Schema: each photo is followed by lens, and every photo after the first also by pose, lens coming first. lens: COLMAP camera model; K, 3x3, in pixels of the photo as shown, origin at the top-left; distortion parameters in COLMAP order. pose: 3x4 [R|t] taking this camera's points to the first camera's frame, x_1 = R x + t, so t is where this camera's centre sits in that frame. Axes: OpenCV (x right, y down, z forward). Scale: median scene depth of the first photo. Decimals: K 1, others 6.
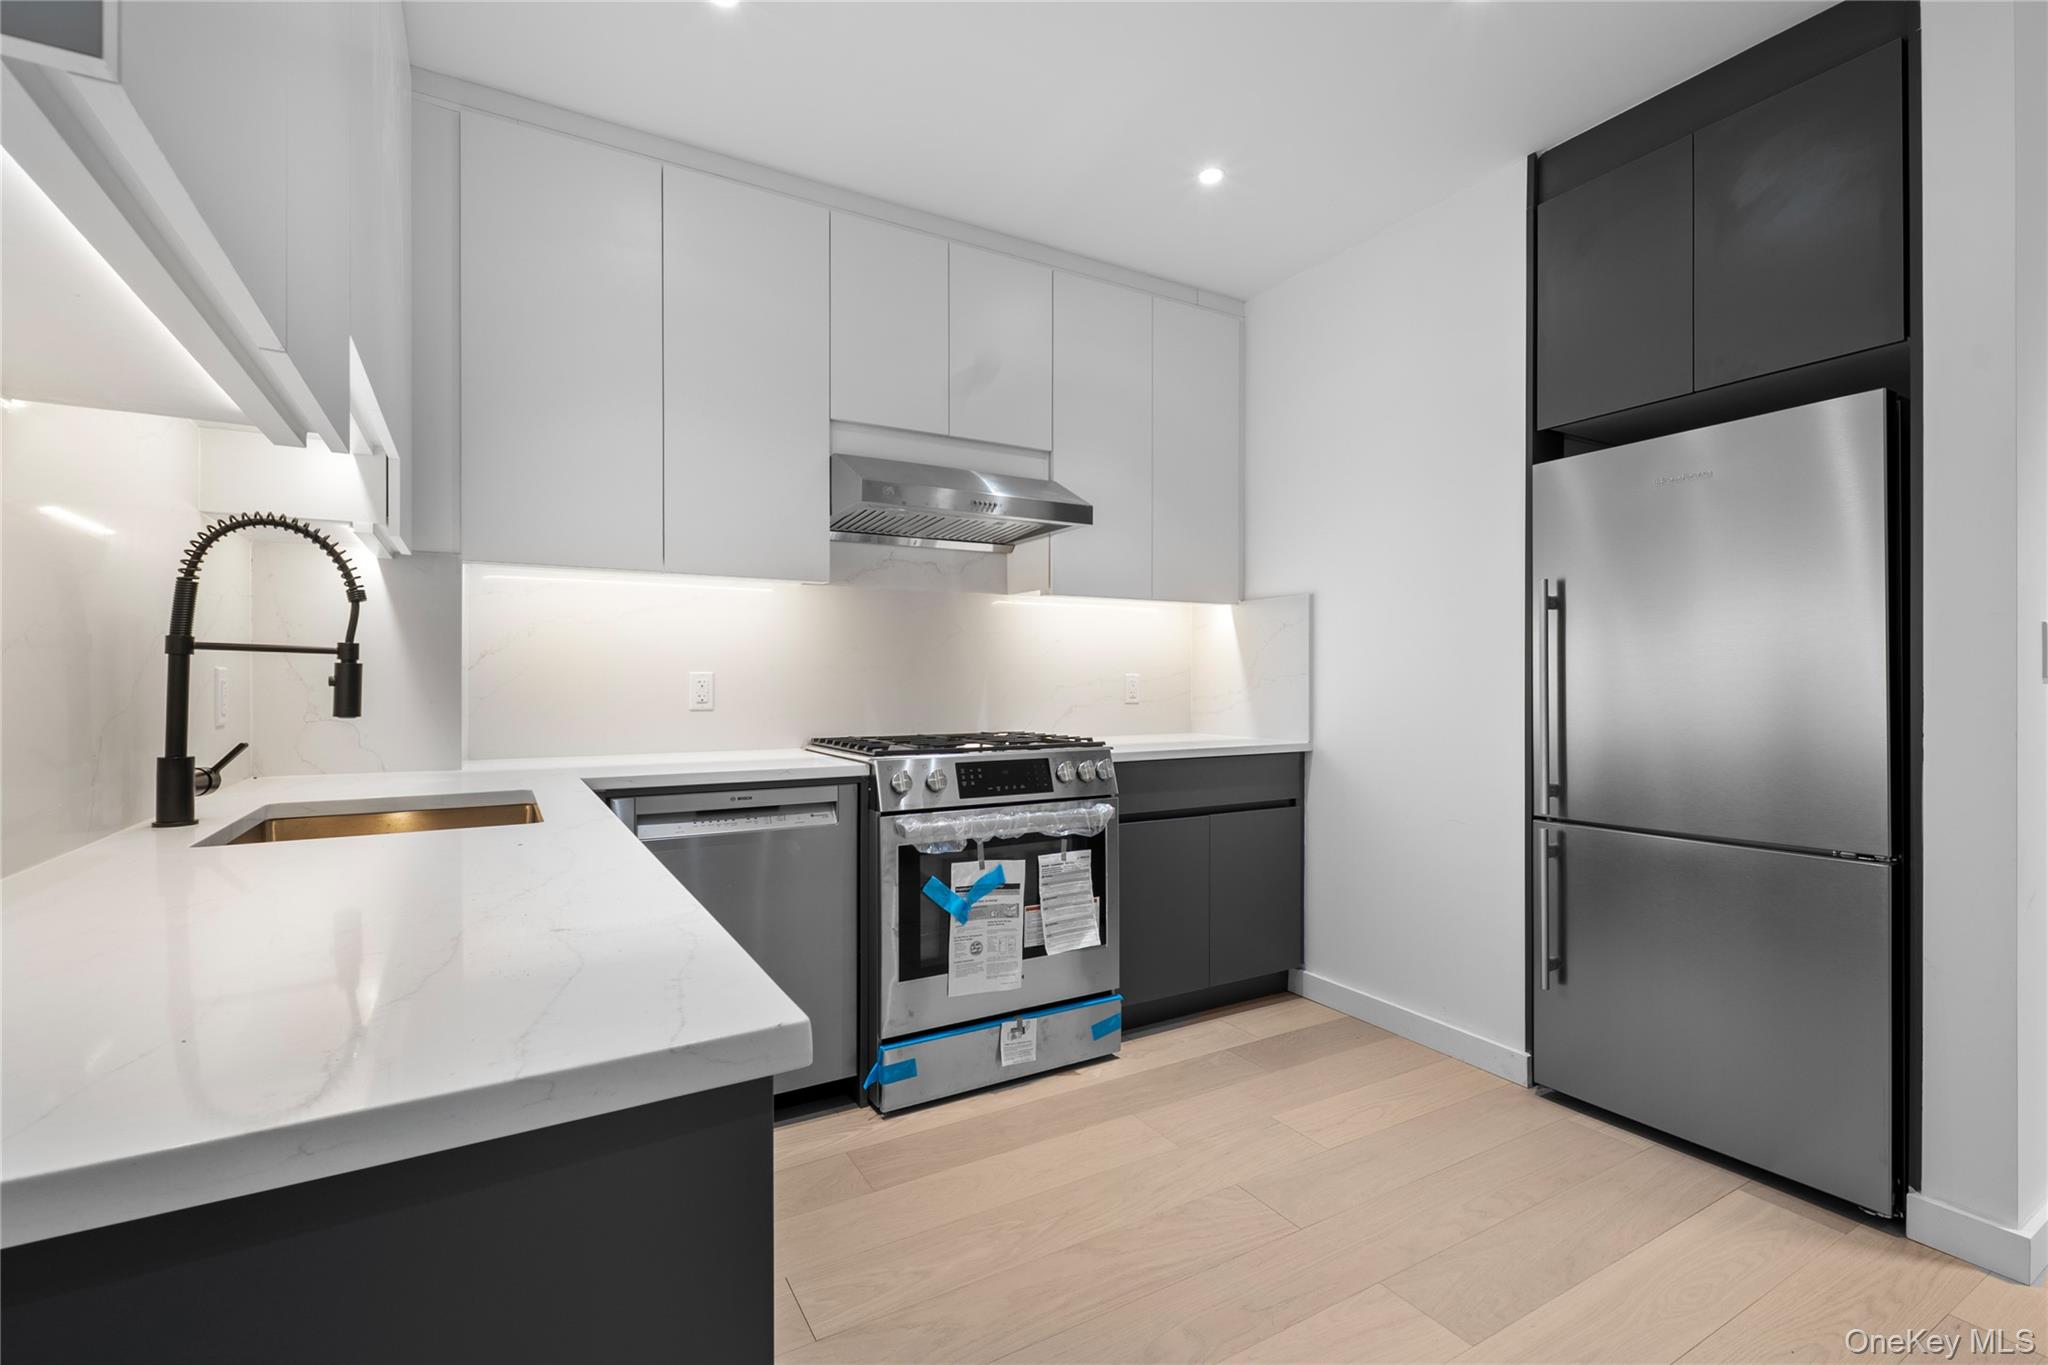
lens RADIAL K [[905.7, 0, 1030.1], [0, 905.7, 682.4], [0, 0, 1]] dist [0.011655, -0.007468]
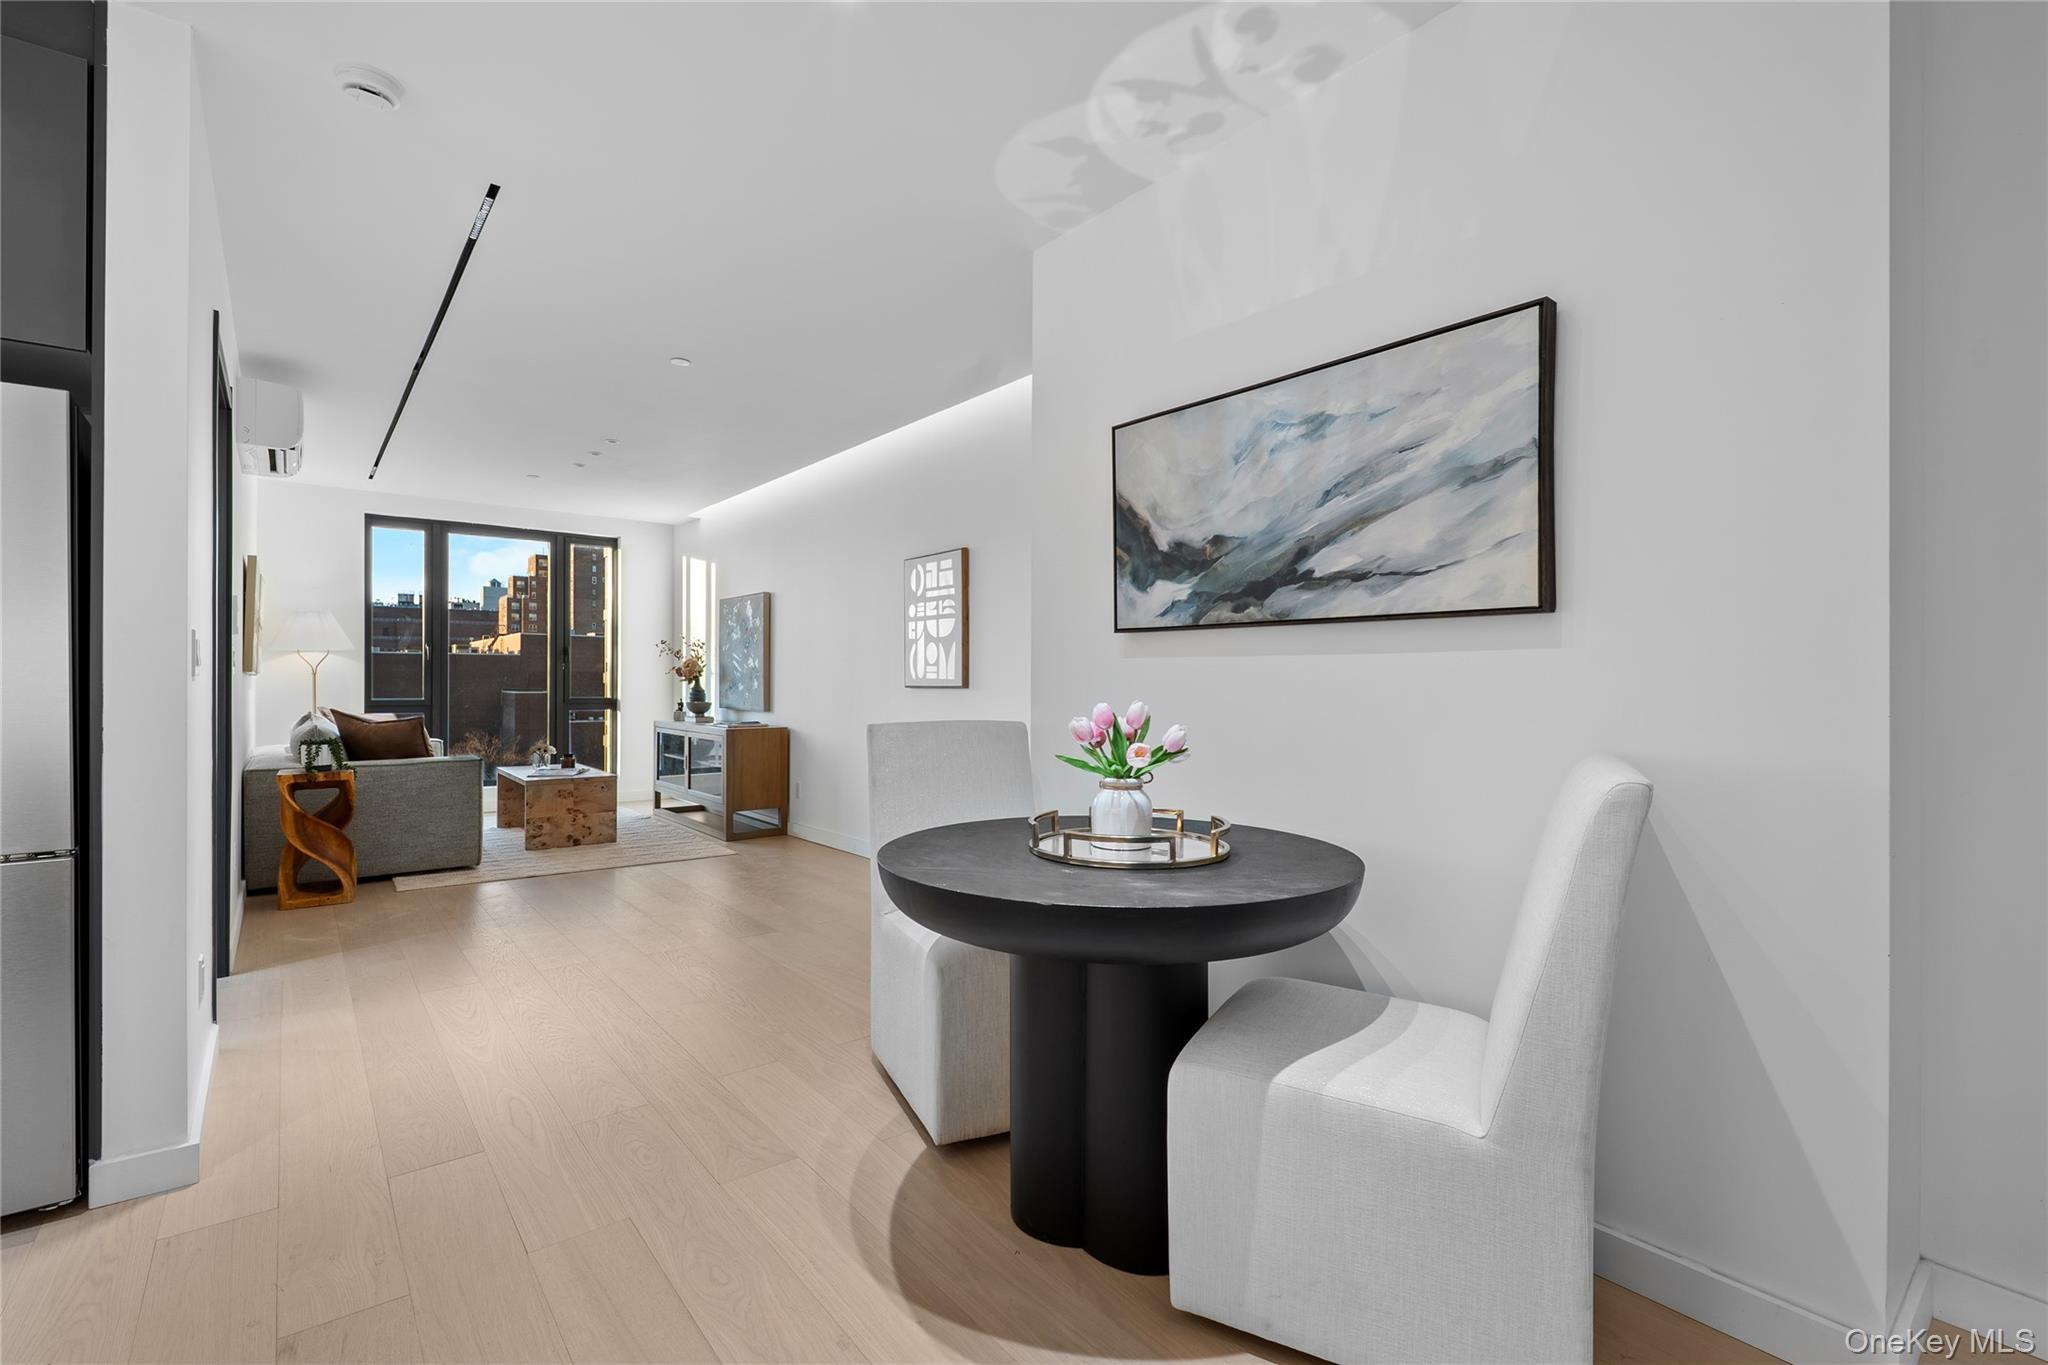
lens RADIAL K [[905.7, 0, 1030.1], [0, 905.7, 682.4], [0, 0, 1]] dist [0.011655, -0.007468]
pose [[-0.156279, 0.001020, 0.987712, -0.179130], [-0.003917, 0.999991, -0.001652, 0.000705], [-0.987705, -0.004127, -0.156273, 0.070438]]
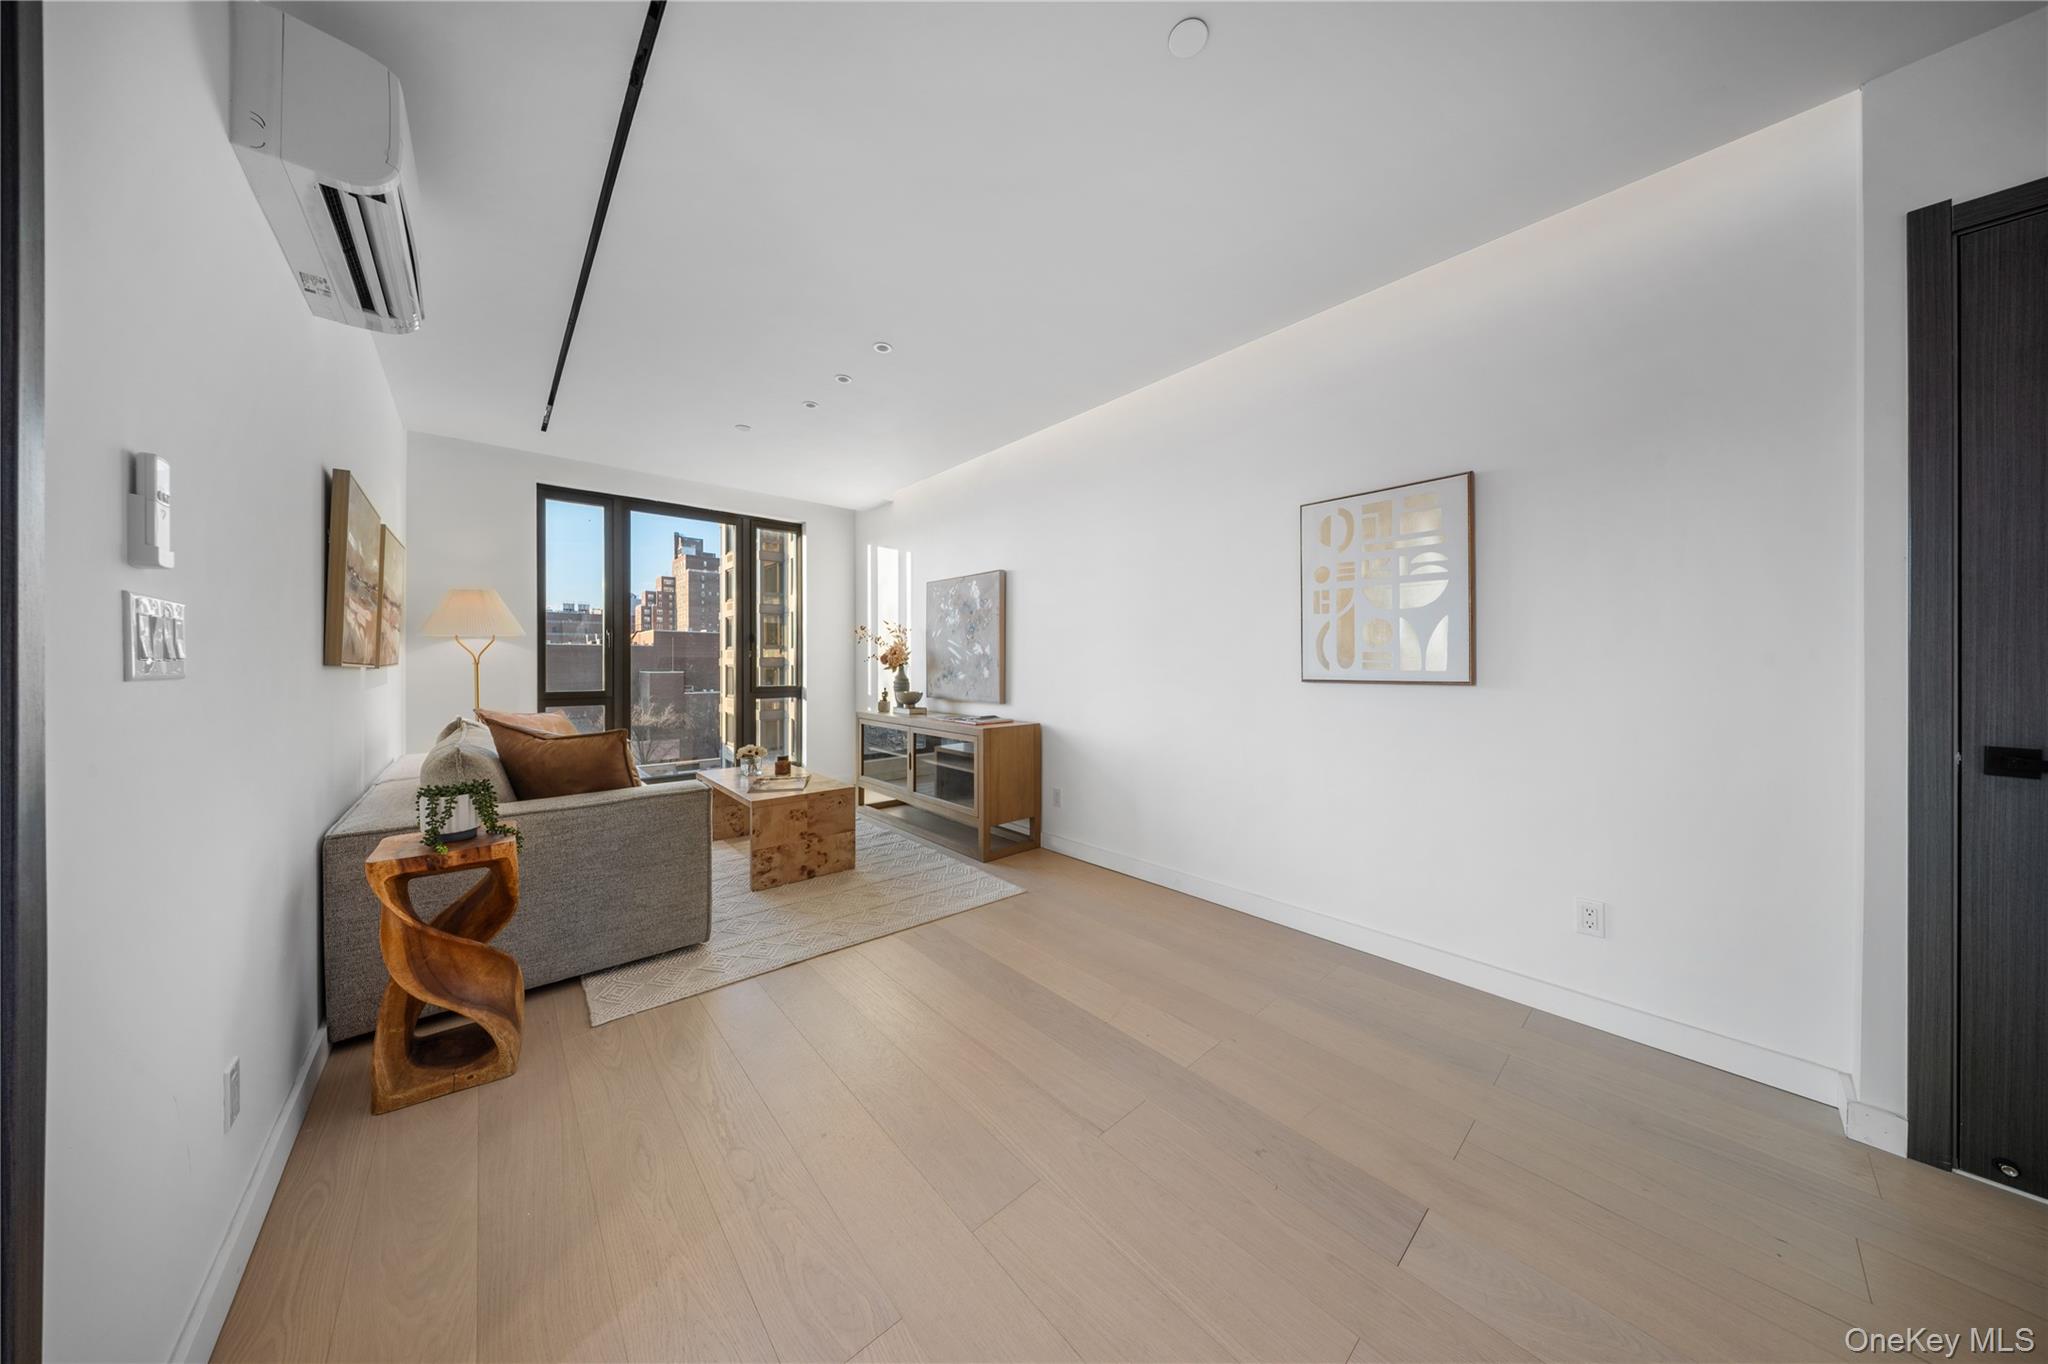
lens RADIAL K [[608.1, 0, 1029.2], [0, 608.1, 663.0], [0, 0, 1]] dist [0.000136, -0.002380]
pose [[-0.202073, 0.001983, 0.979369, 1.077984], [0.000851, 0.999998, -0.001849, -0.020334], [-0.979370, 0.000460, -0.202074, 0.712347]]
